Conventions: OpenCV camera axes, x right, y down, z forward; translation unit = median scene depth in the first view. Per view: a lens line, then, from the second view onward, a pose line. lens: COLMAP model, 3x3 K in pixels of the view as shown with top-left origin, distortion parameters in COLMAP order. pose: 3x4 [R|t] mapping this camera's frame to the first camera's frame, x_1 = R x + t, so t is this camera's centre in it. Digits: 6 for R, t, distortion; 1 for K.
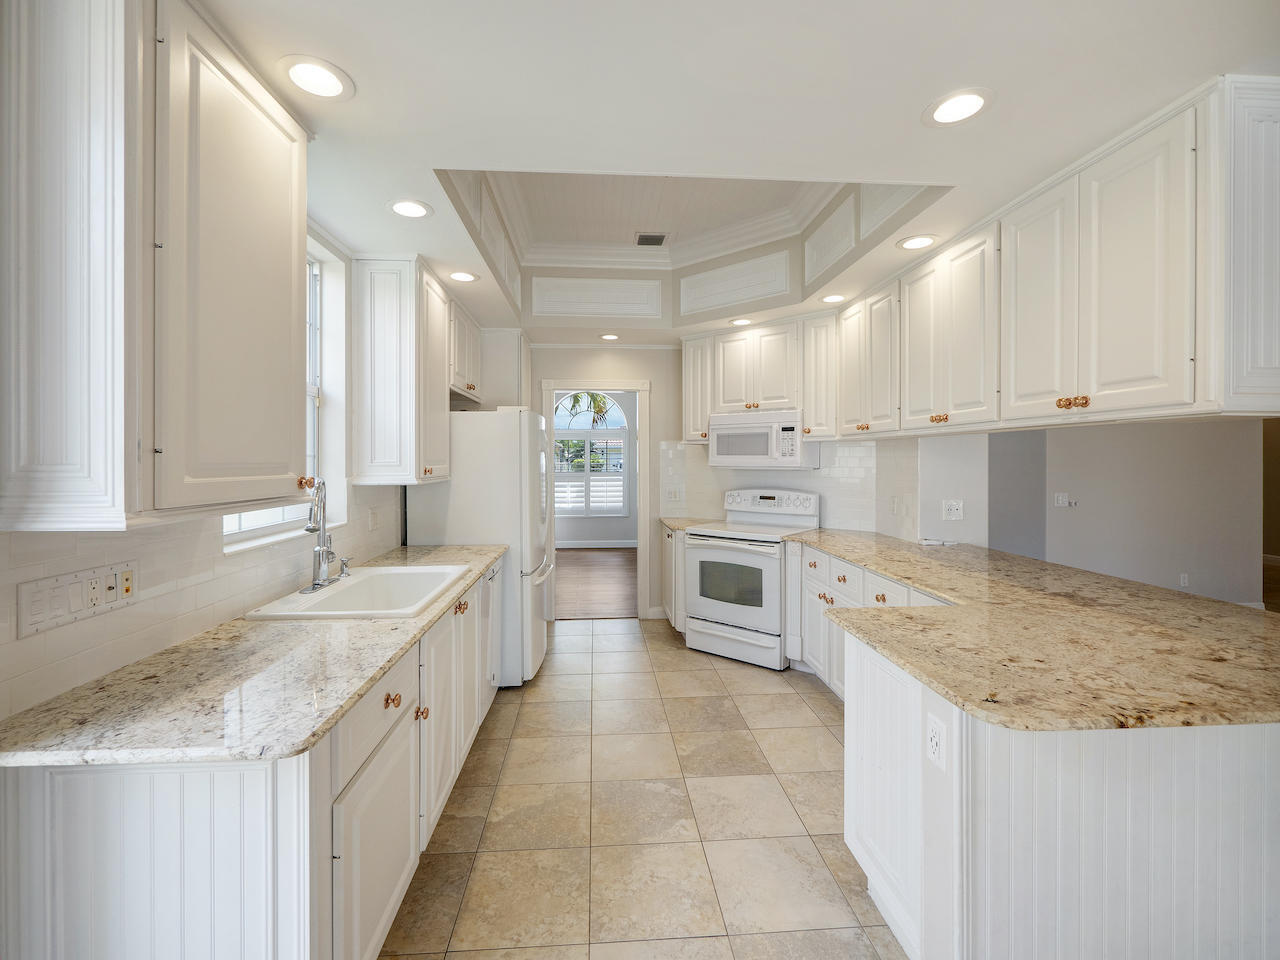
lens RADIAL K [[562.4, 0, 638.7], [0, 562.4, 459.5], [0, 0, 1]] dist [0.000209, 0.000100]
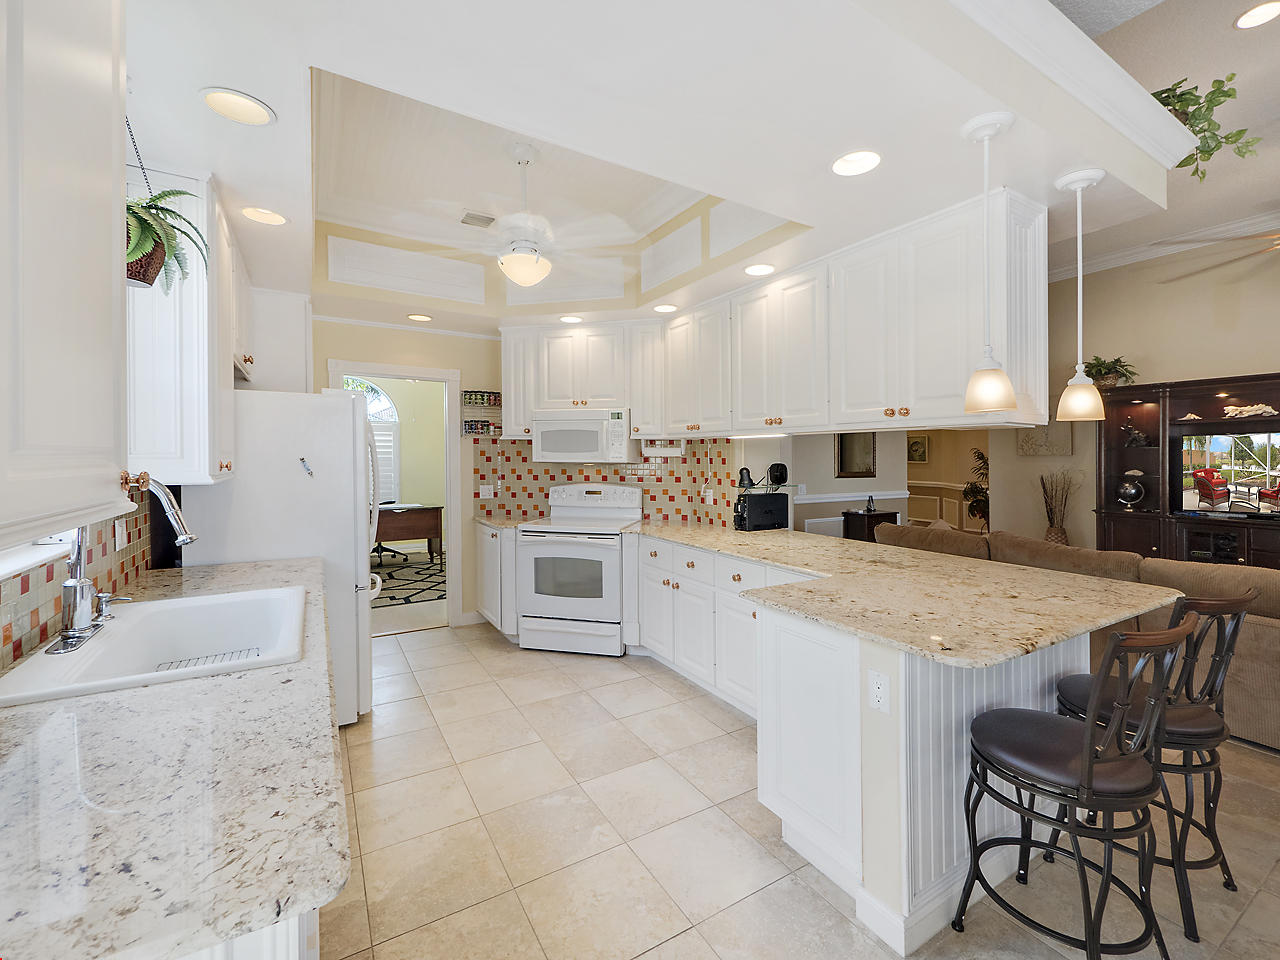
lens RADIAL K [[543.3, 0, 647.8], [0, 543.3, 455.3], [0, 0, 1]] dist [0.001534, 0.000184]
pose [[0.888201, 0.009118, 0.459365, -0.191057], [-0.007660, 0.999958, -0.005038, 0.005524], [-0.459391, 0.000956, 0.888233, 0.090273]]
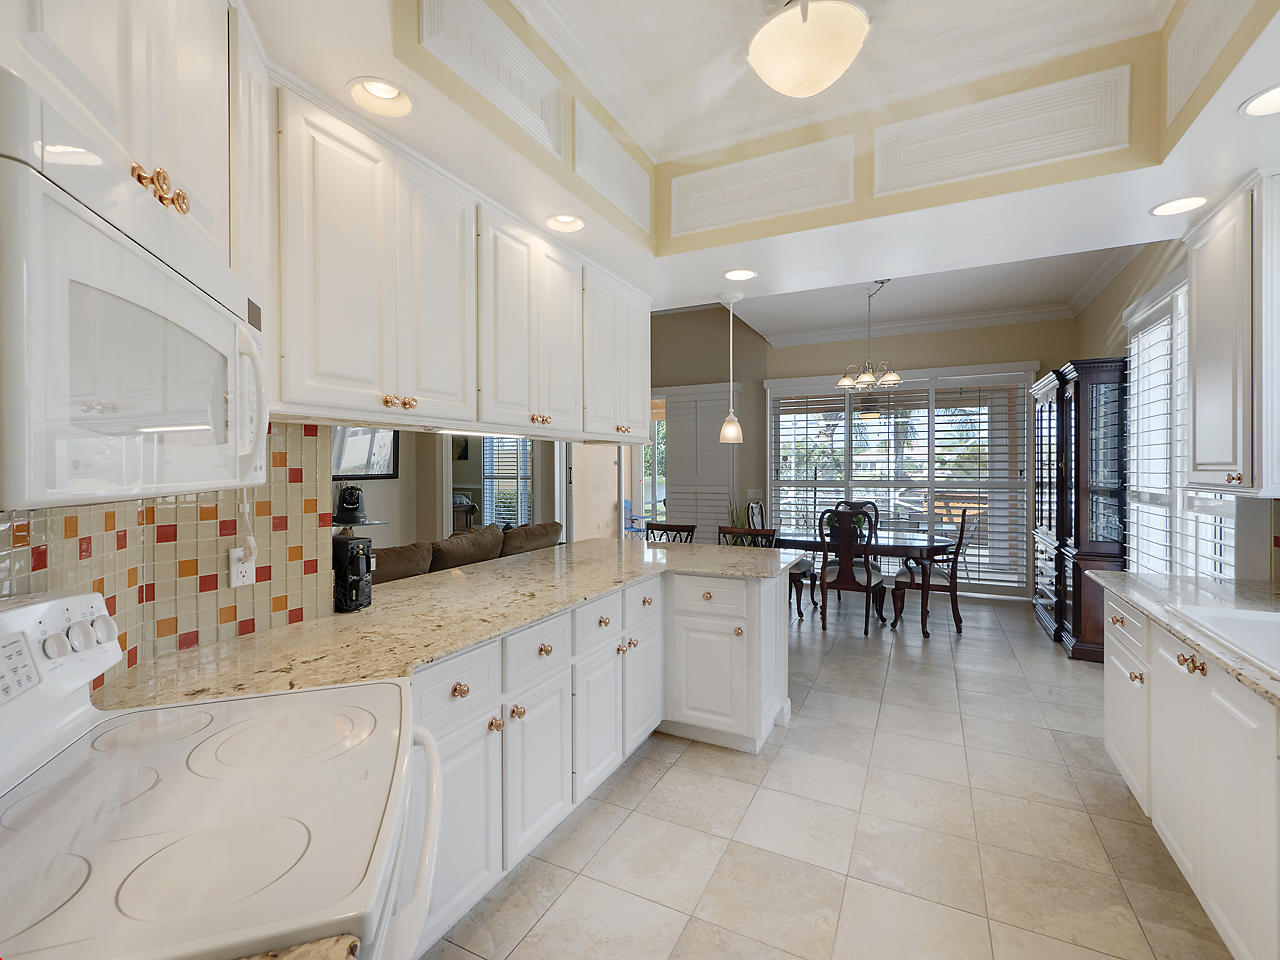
lens RADIAL K [[584.4, 0, 640.0], [0, 584.4, 480.0], [0, 0, 1]] dist [-0.000030, -0.000068]
pose [[-0.860130, -0.001477, 0.510073, -0.063277], [0.007280, 0.999858, 0.015173, 0.011253], [-0.510023, 0.016764, -0.859997, 1.408536]]
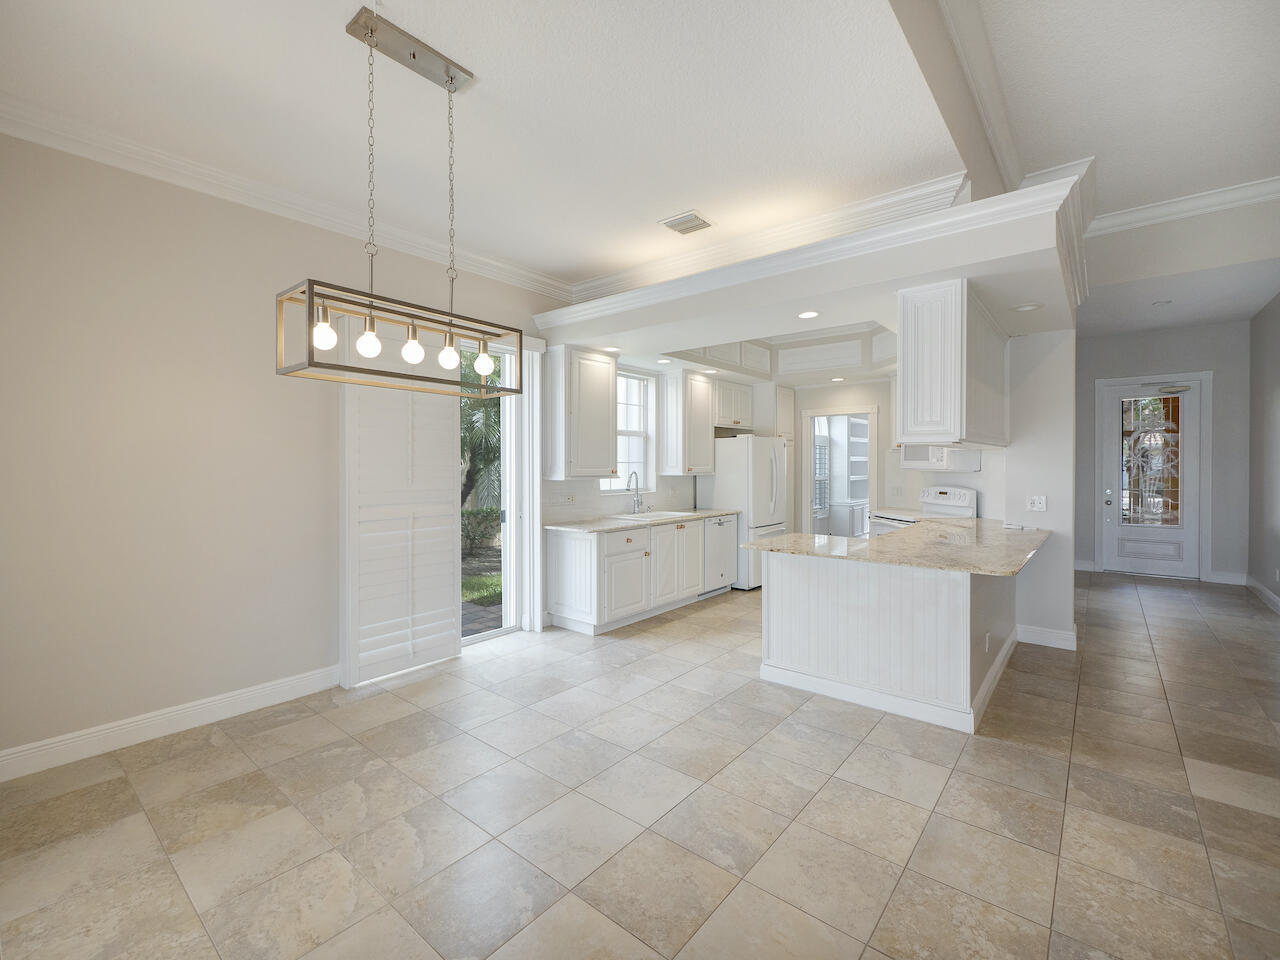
lens RADIAL K [[562.4, 0, 638.7], [0, 562.4, 459.5], [0, 0, 1]] dist [0.000209, 0.000100]
pose [[0.725387, -0.006554, -0.688310, 0.838879], [0.000880, 0.999963, -0.008593, 0.001204], [0.688340, 0.005627, 0.725366, -0.591740]]
